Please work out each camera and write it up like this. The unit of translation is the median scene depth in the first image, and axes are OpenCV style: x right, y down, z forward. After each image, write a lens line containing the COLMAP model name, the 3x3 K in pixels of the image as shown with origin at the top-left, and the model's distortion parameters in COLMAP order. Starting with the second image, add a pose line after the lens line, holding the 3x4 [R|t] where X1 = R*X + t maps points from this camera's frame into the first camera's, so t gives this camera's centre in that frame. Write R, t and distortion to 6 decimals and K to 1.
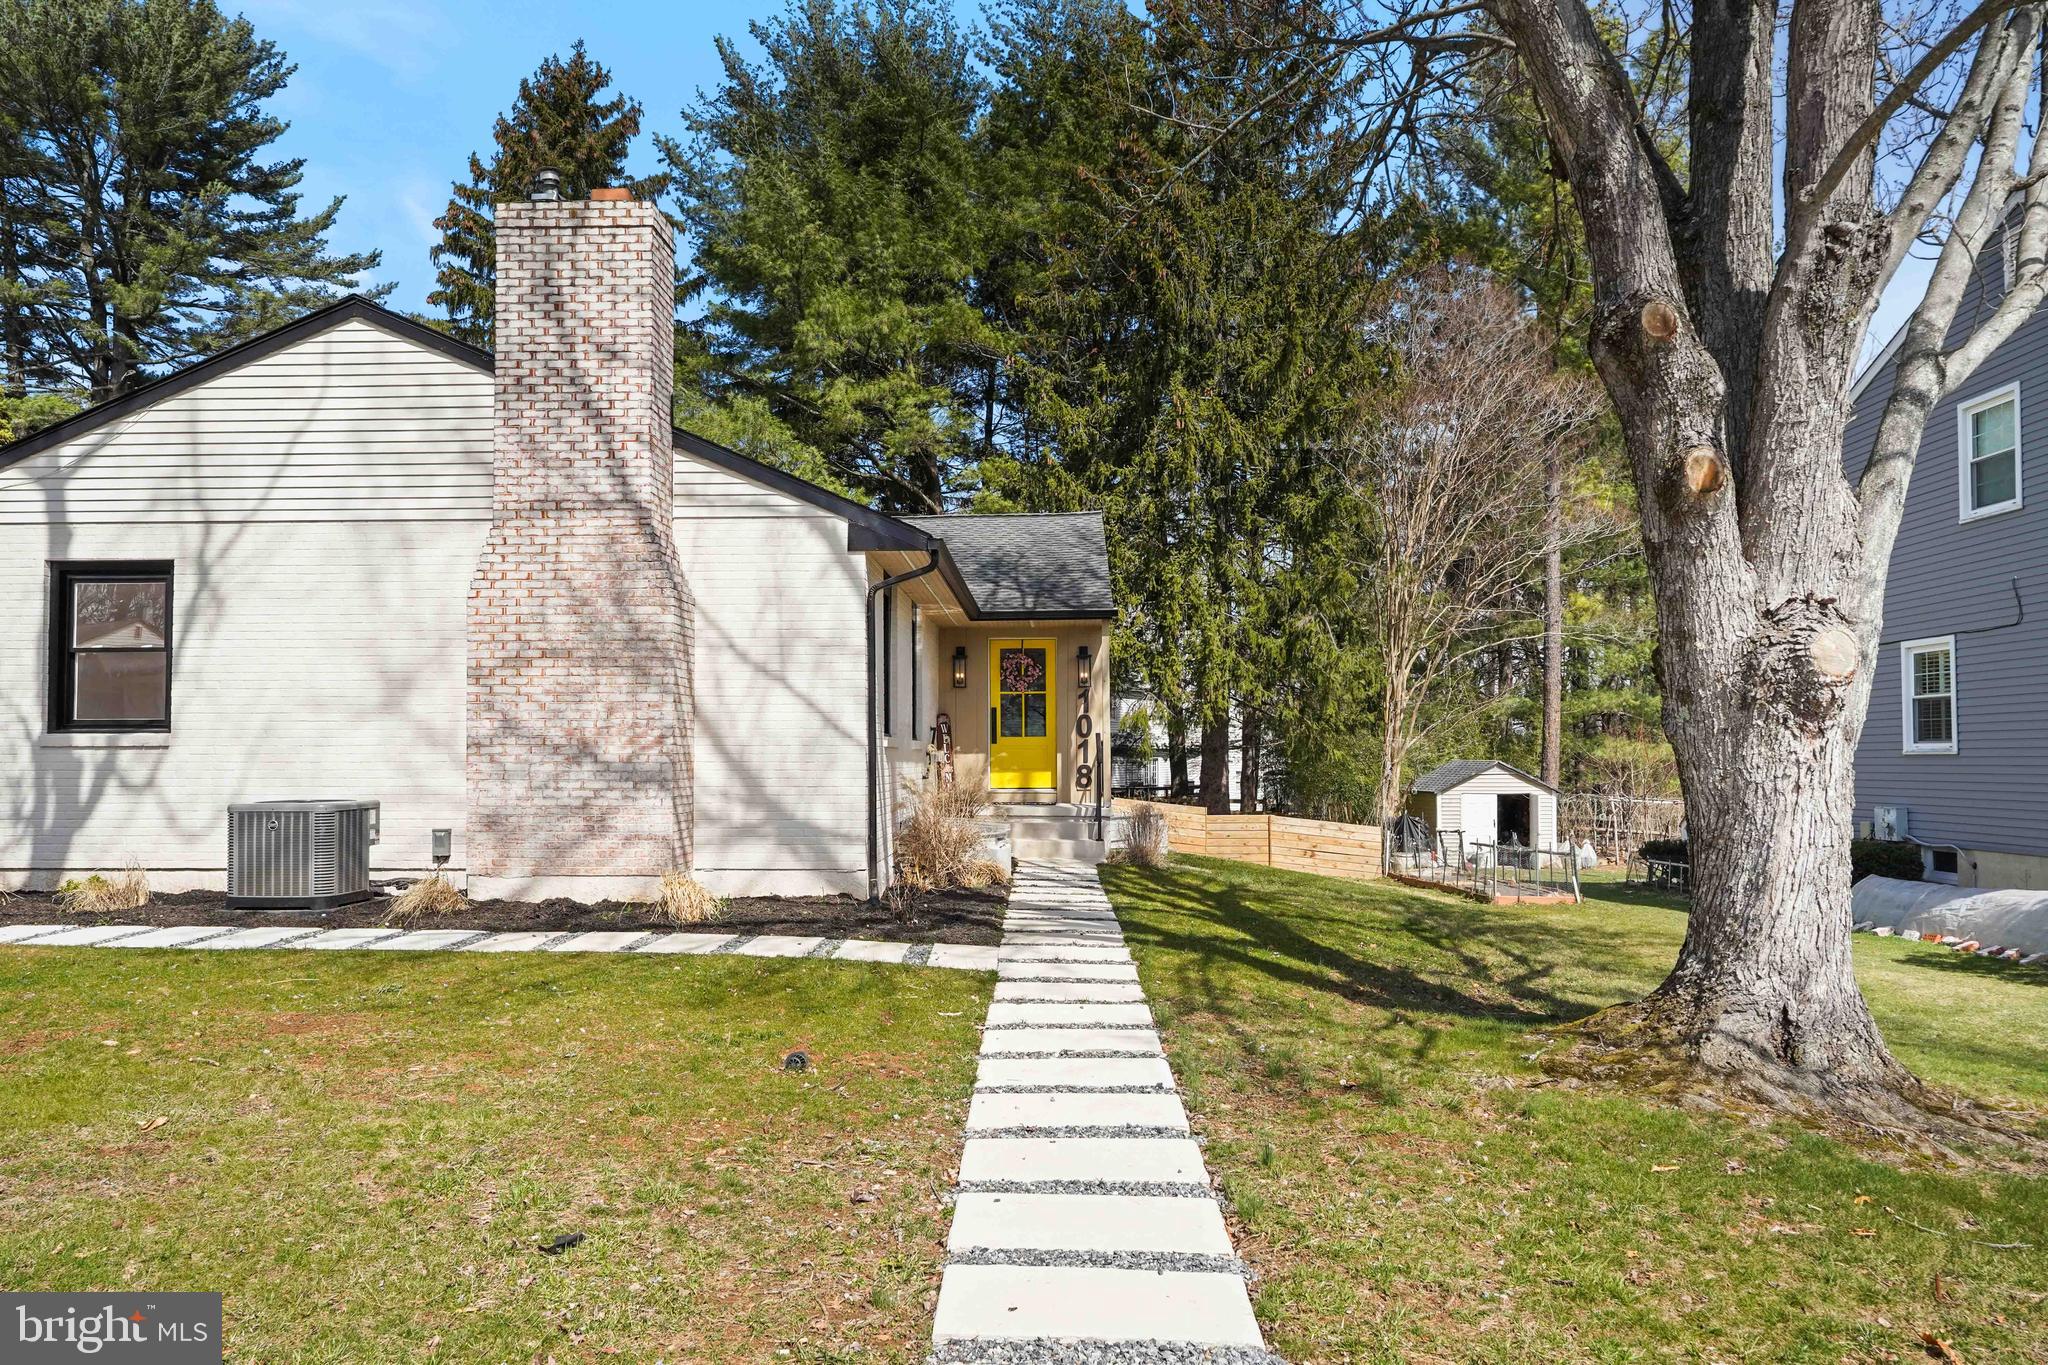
lens RADIAL K [[1420.0, 0, 1031.9], [0, 1420.0, 702.8], [0, 0, 1]] dist [0.011072, -0.029461]
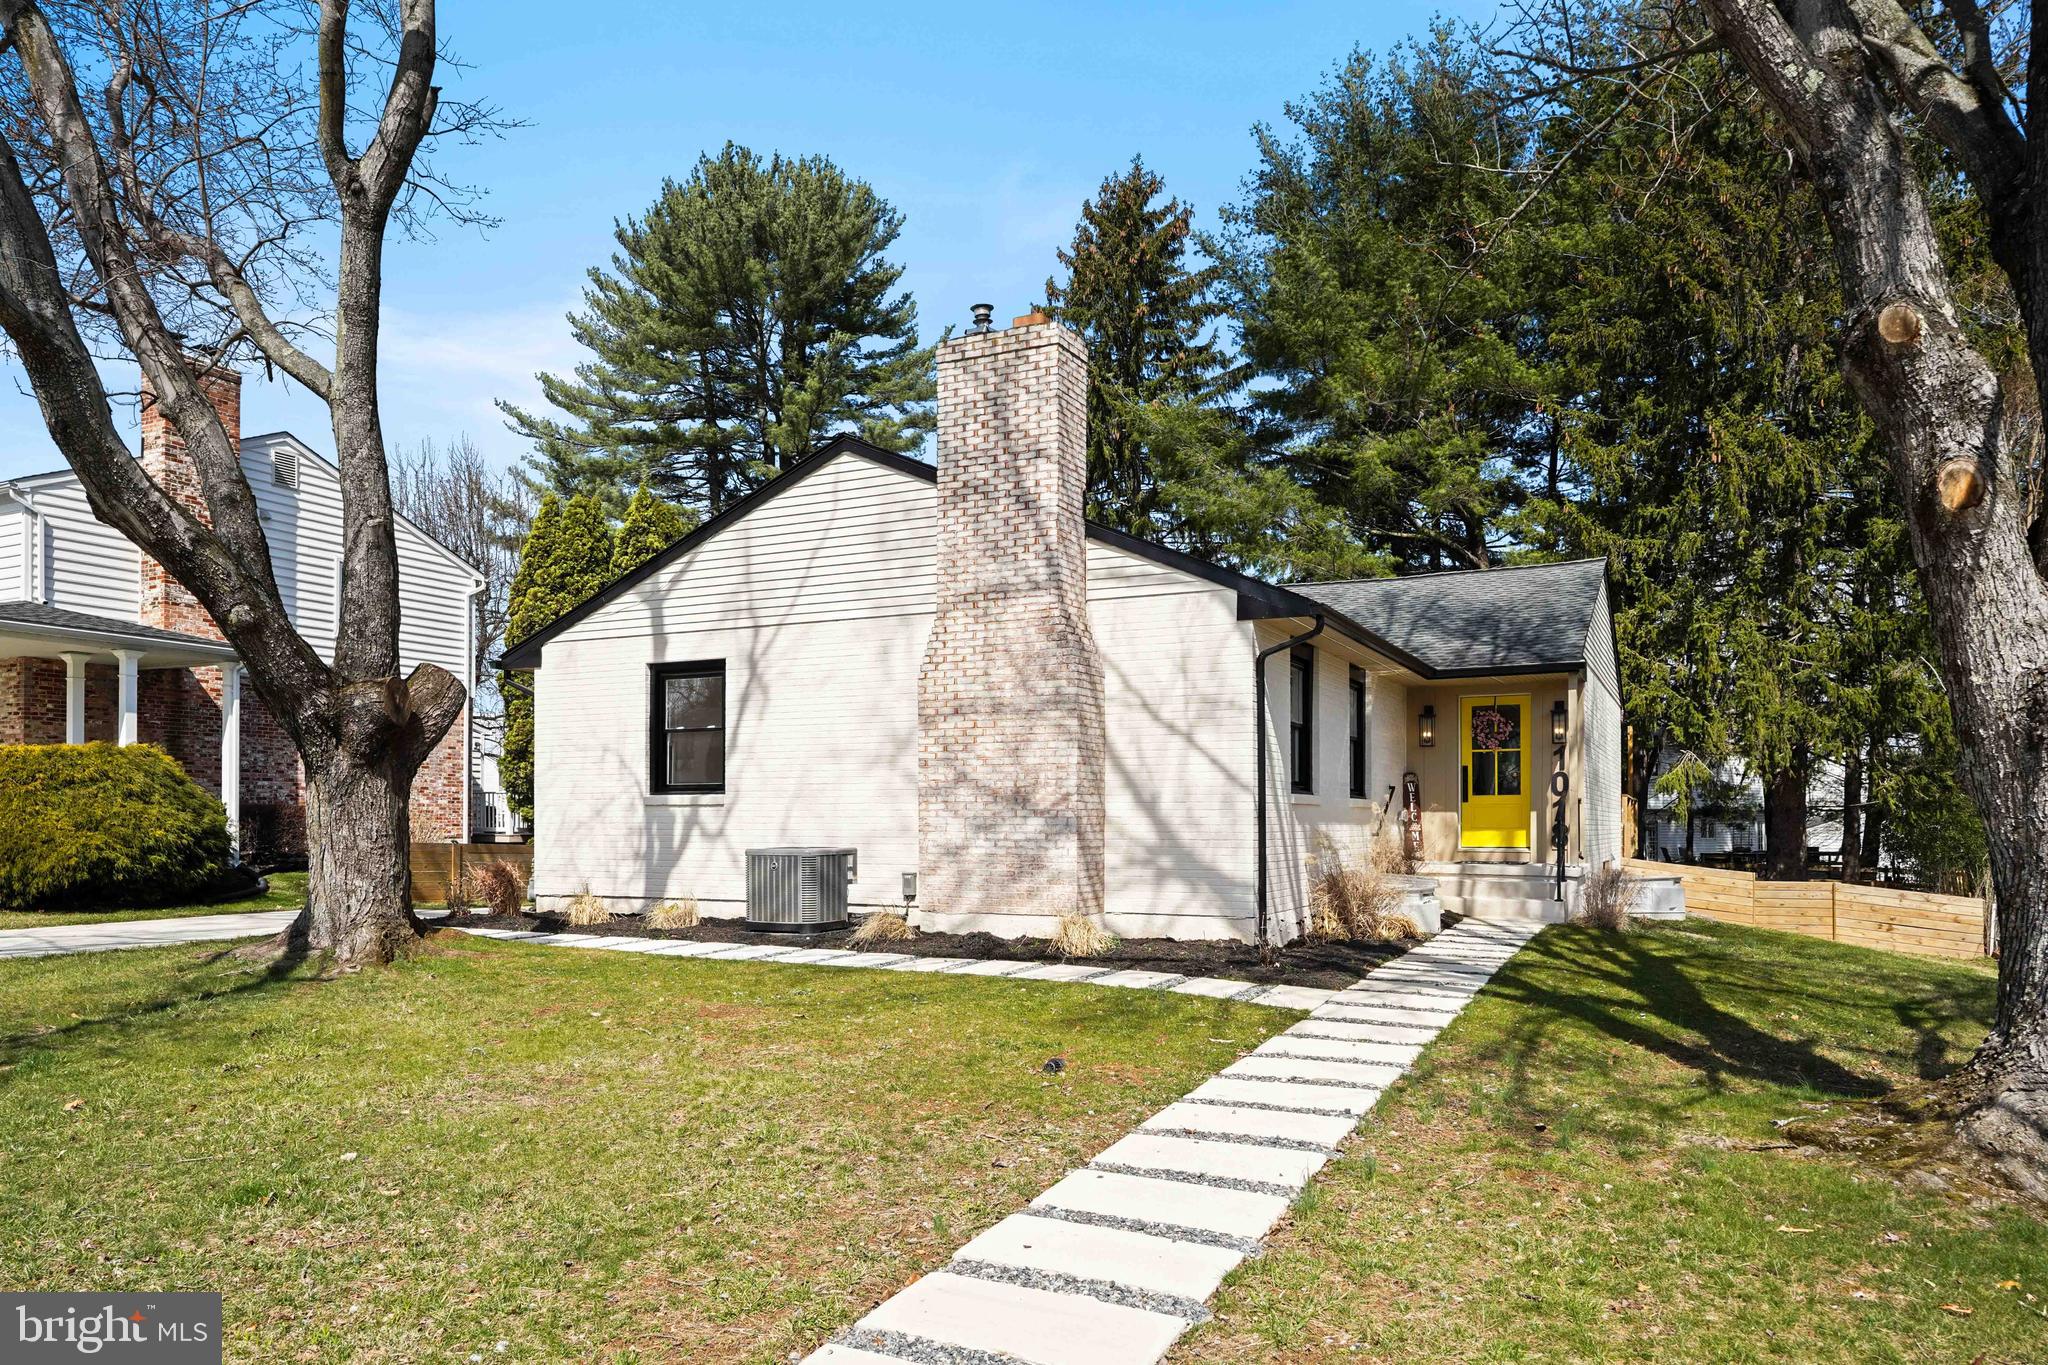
lens RADIAL K [[1392.0, 0, 1004.4], [0, 1392.0, 797.2], [0, 0, 1]] dist [-0.000045, -0.000158]
pose [[0.906625, -0.005043, -0.421906, 0.159505], [0.014102, 0.999732, 0.018353, 0.004869], [0.421701, -0.022589, 0.906454, -0.031043]]
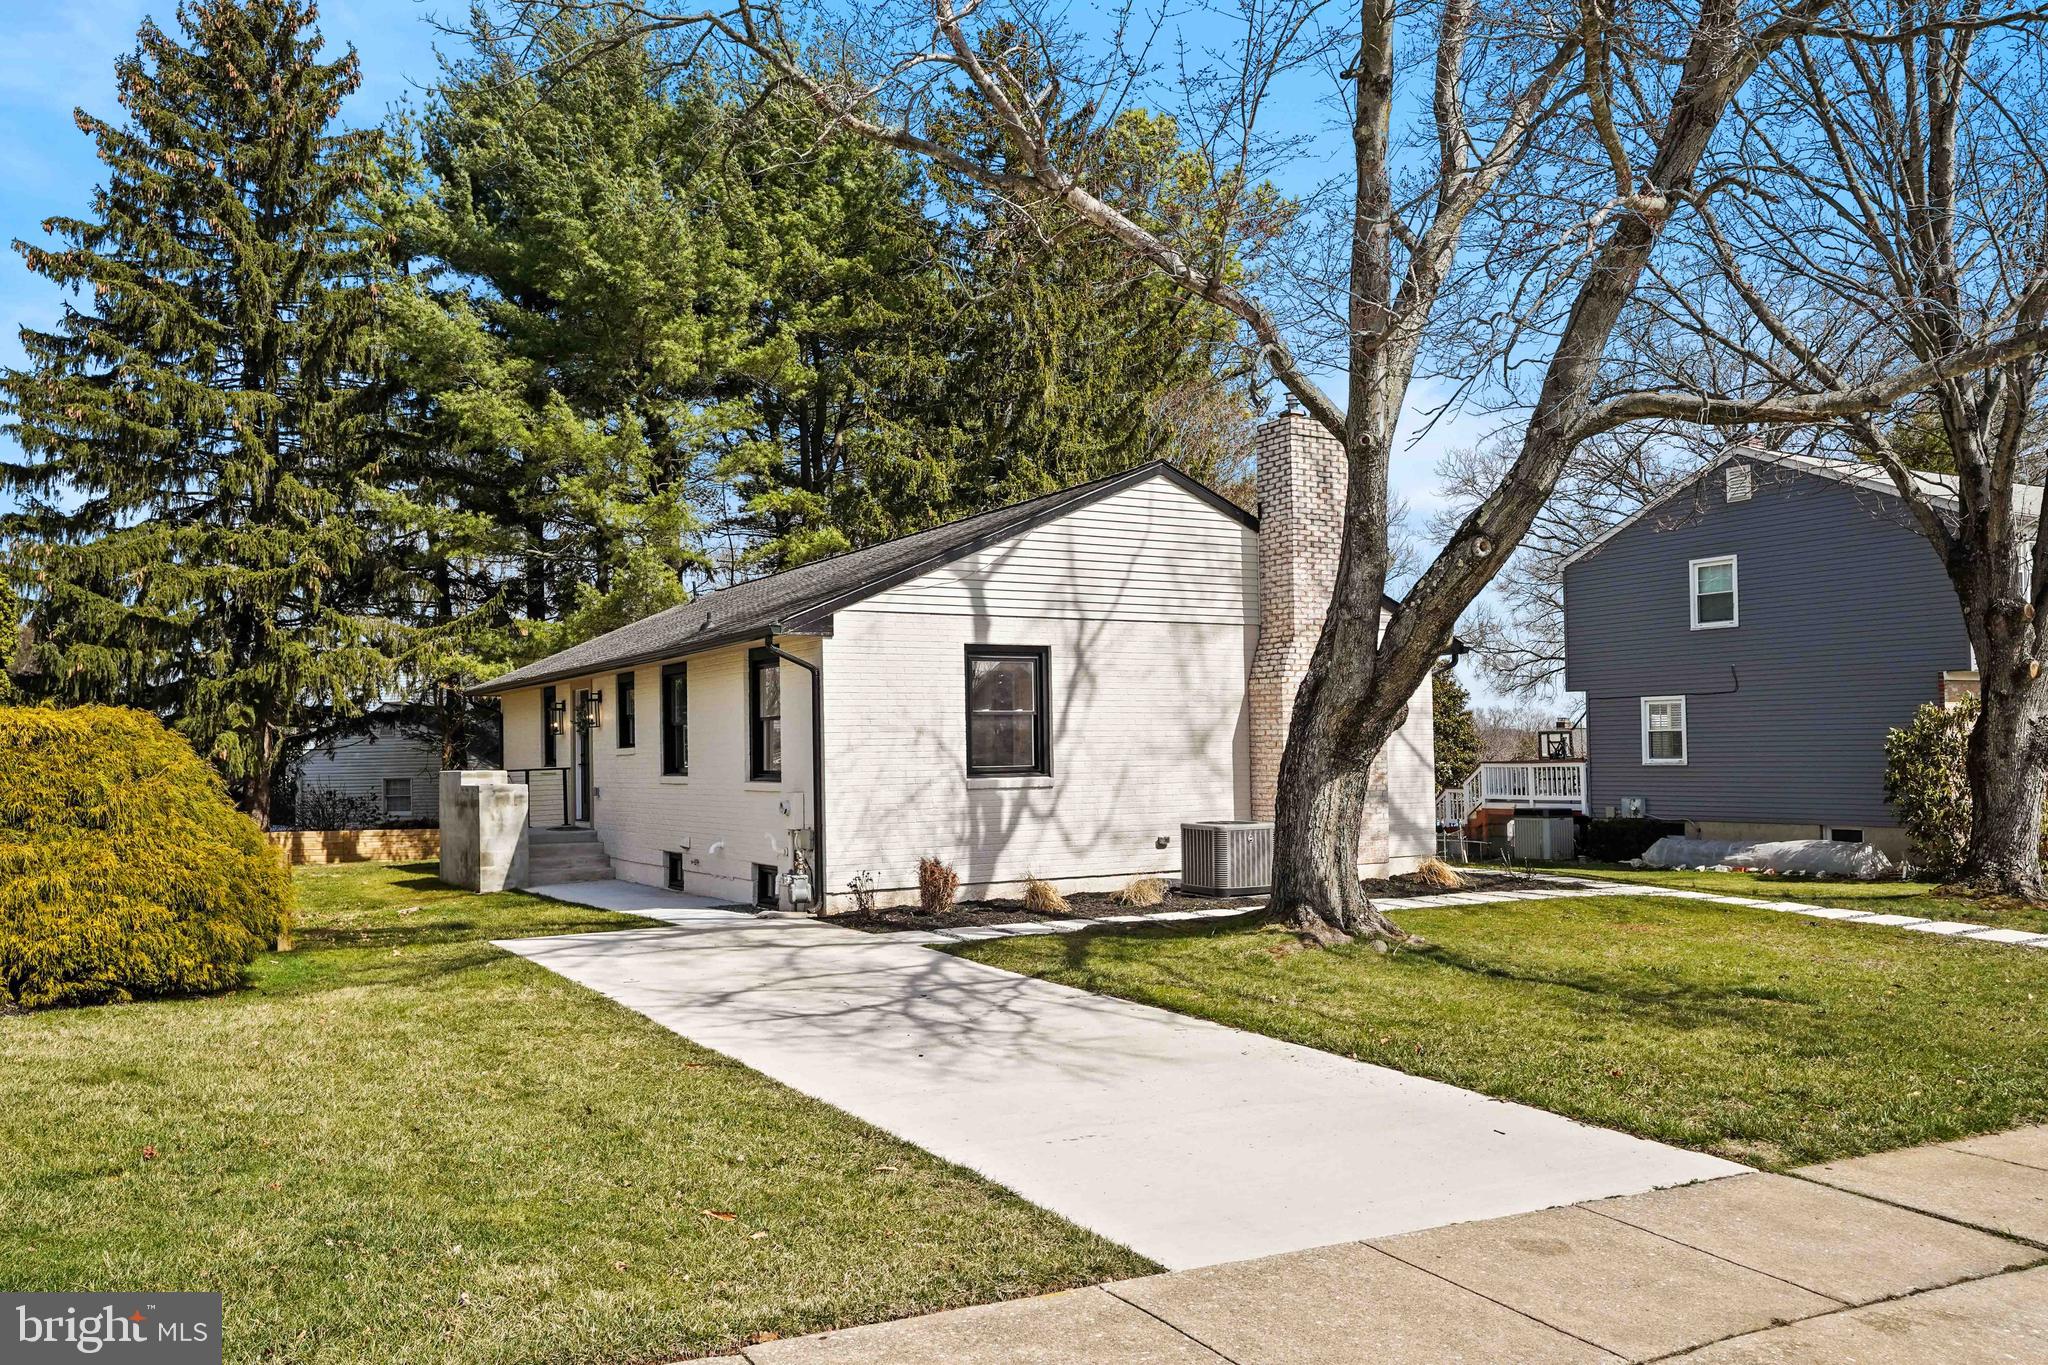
lens RADIAL K [[1547.5, 0, 1024.7], [0, 1547.5, 699.6], [0, 0, 1]] dist [-0.034675, -0.004390]
pose [[0.852849, 0.007972, 0.522097, -1.598688], [-0.008999, 0.999959, -0.000568, -0.056907], [-0.522080, -0.004214, 0.852886, -0.255321]]
